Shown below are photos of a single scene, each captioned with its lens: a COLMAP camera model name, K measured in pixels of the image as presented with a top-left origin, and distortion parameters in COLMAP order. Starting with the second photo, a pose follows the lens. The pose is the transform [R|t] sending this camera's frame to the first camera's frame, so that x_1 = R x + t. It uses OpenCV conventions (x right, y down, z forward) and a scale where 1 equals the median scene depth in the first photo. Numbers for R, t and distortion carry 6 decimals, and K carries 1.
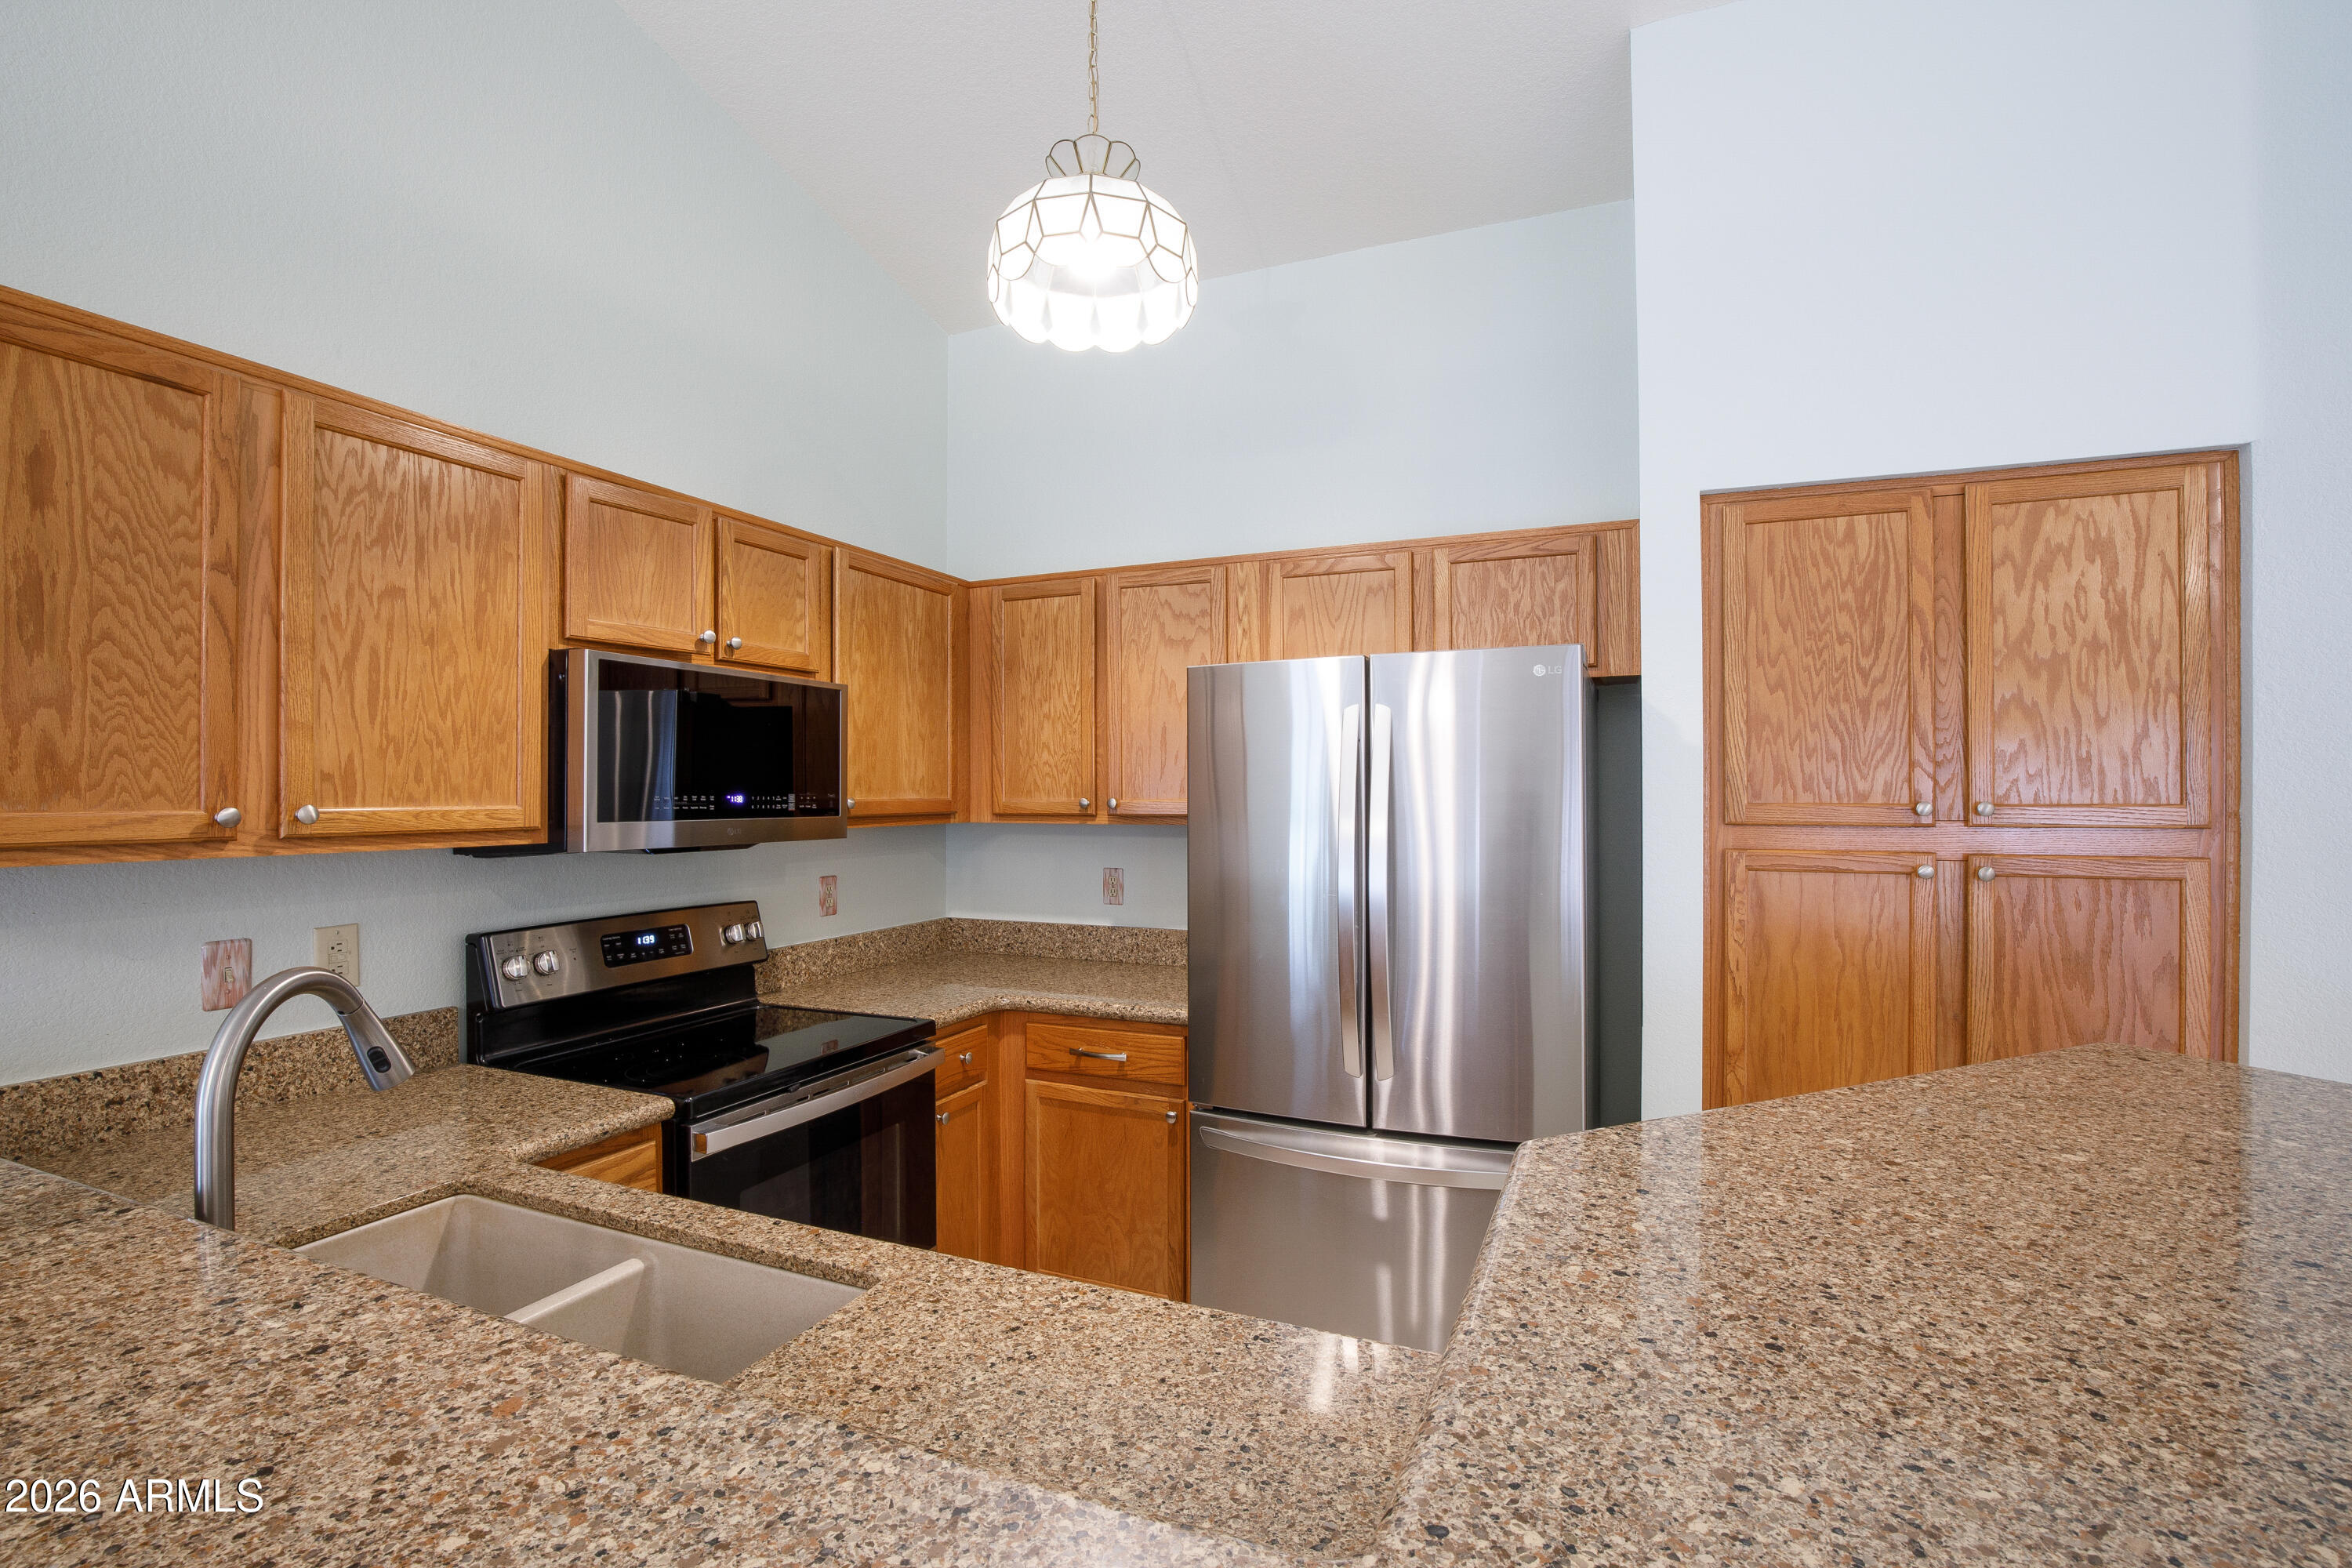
lens RADIAL K [[1072.3, 0, 1185.5], [0, 1072.3, 789.8], [0, 0, 1]] dist [-0.042960, 0.009768]
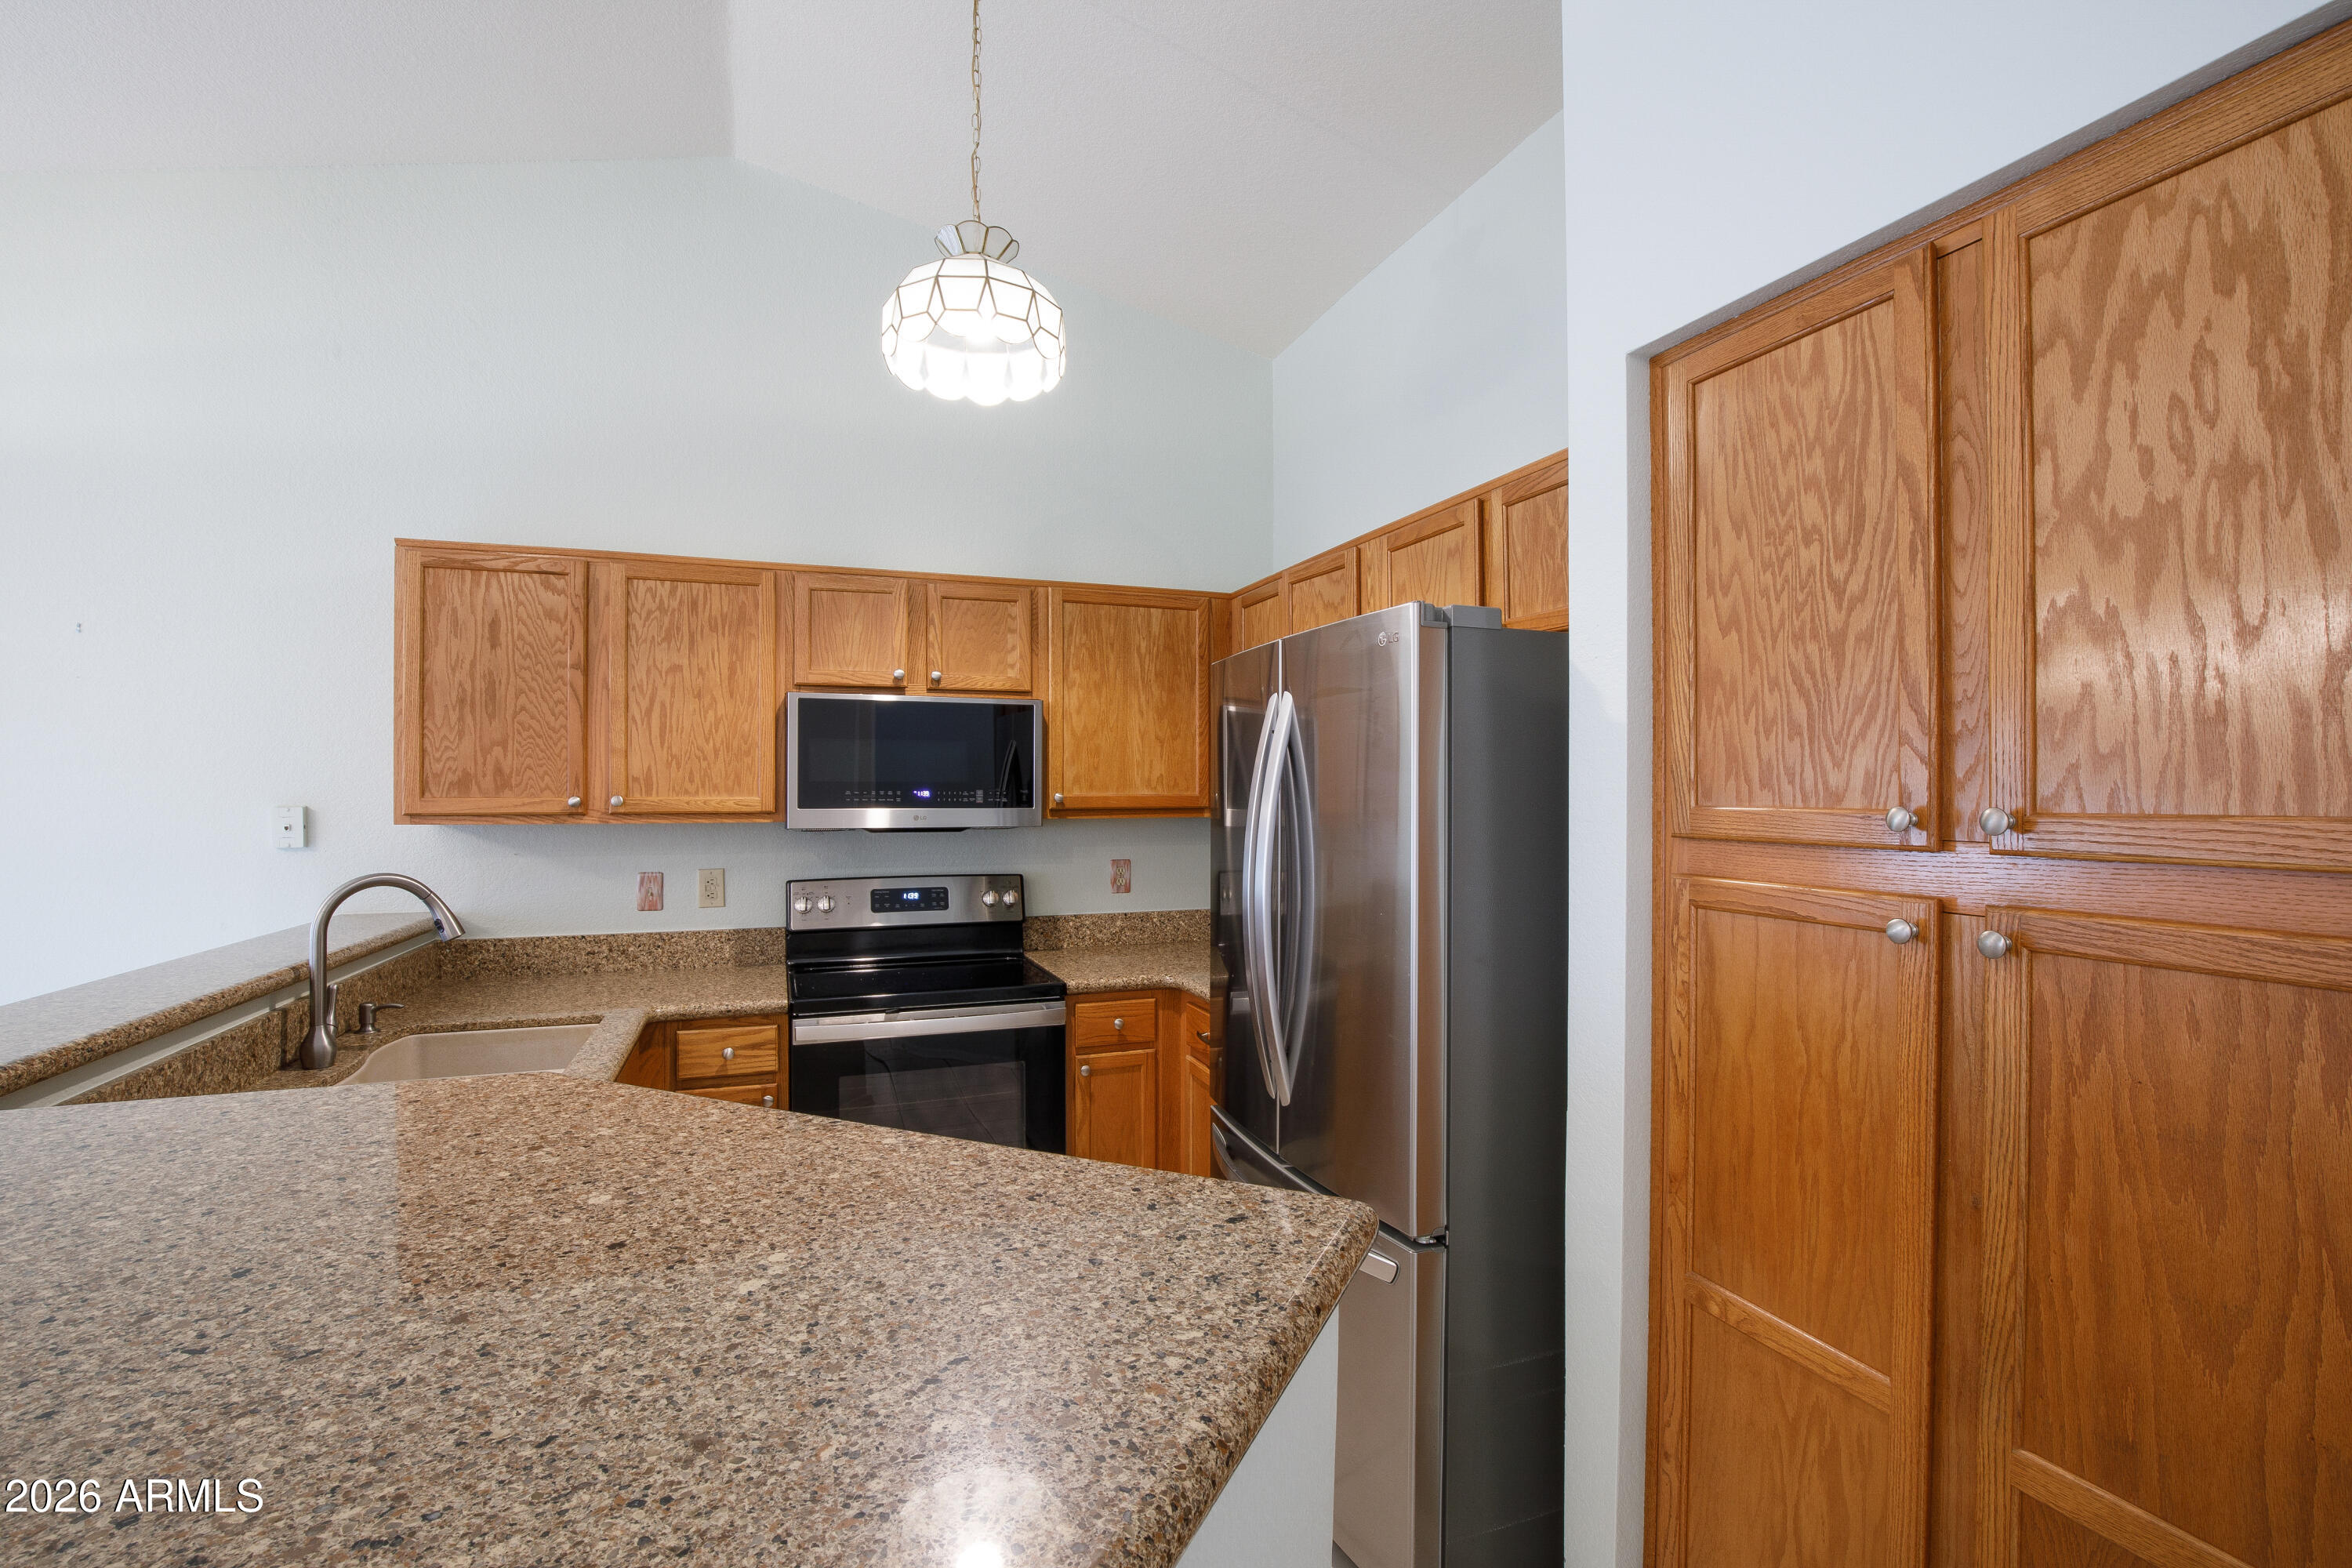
lens RADIAL K [[1072.3, 0, 1185.5], [0, 1072.3, 789.8], [0, 0, 1]] dist [-0.042960, 0.009768]
pose [[0.697708, 0.001269, -0.716382, 0.831682], [0.000818, 0.999996, 0.002569, 0.000764], [0.716382, -0.002378, 0.697704, 0.329470]]
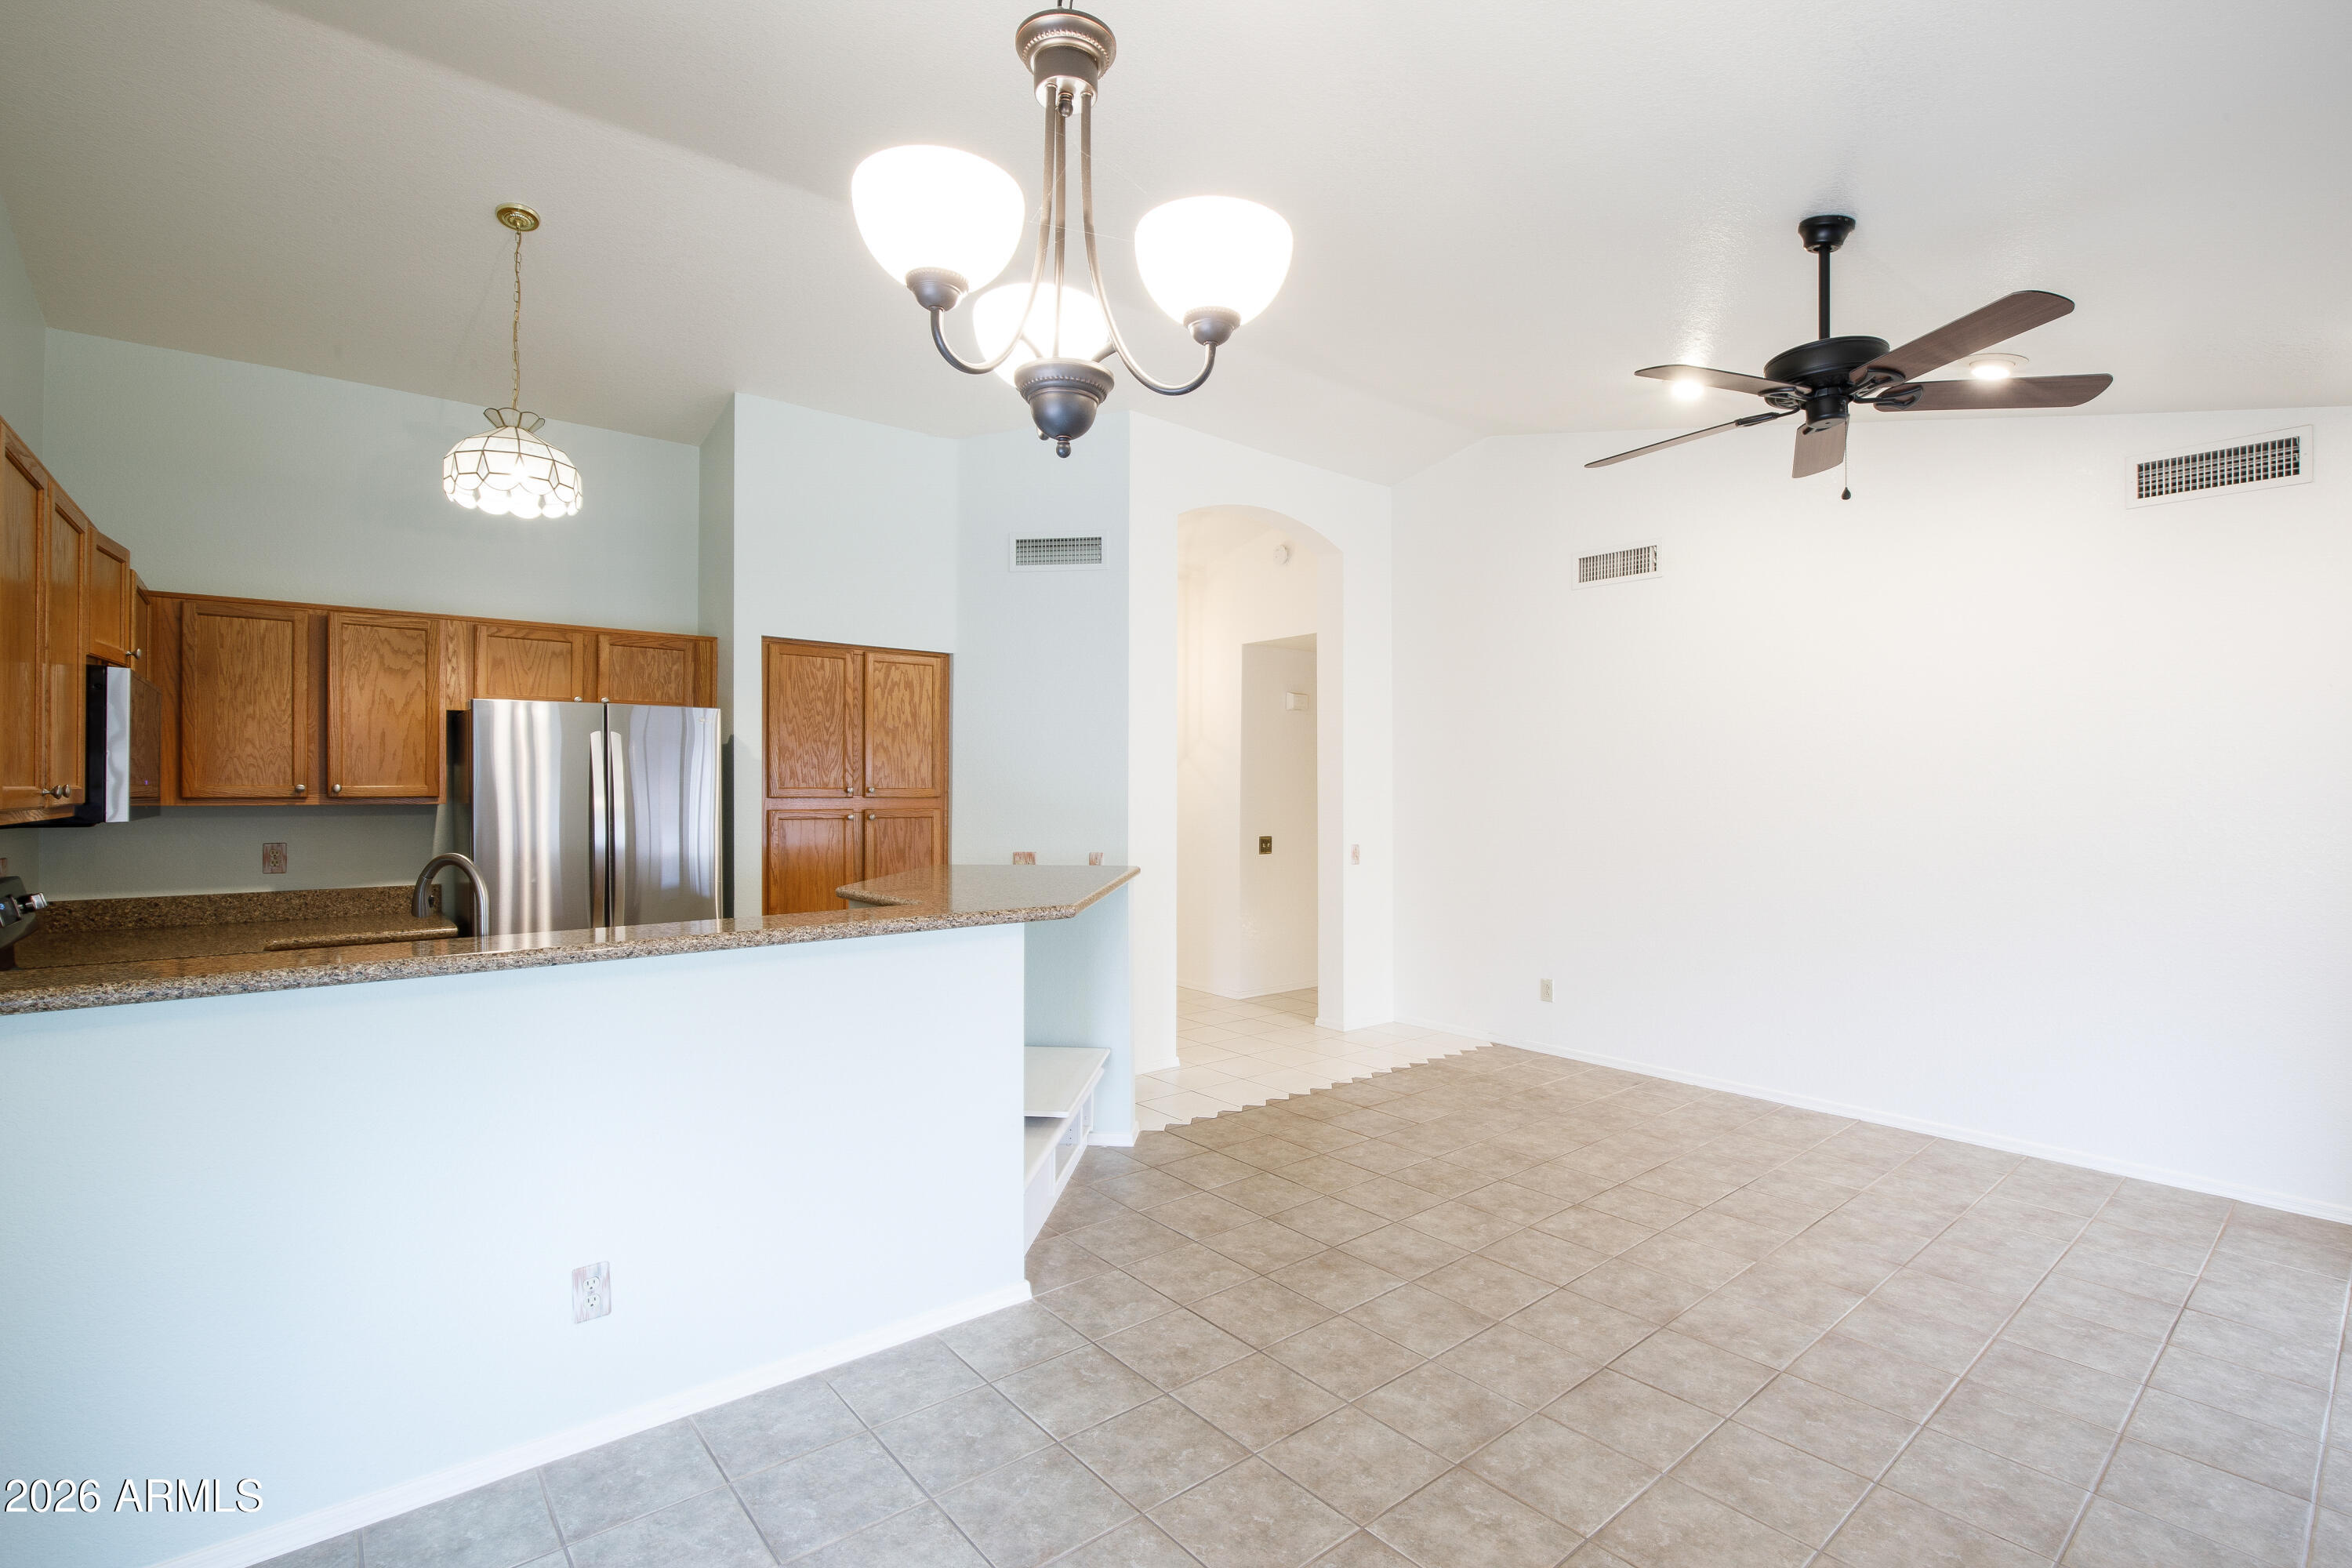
lens RADIAL K [[1071.6, 0, 1185.7], [0, 1071.6, 793.1], [0, 0, 1]] dist [-0.047666, 0.011301]
pose [[0.452626, -0.002030, 0.891698, -1.038227], [-0.005362, 0.999973, 0.004998, 0.009012], [-0.891684, -0.007044, 0.452603, -0.705100]]
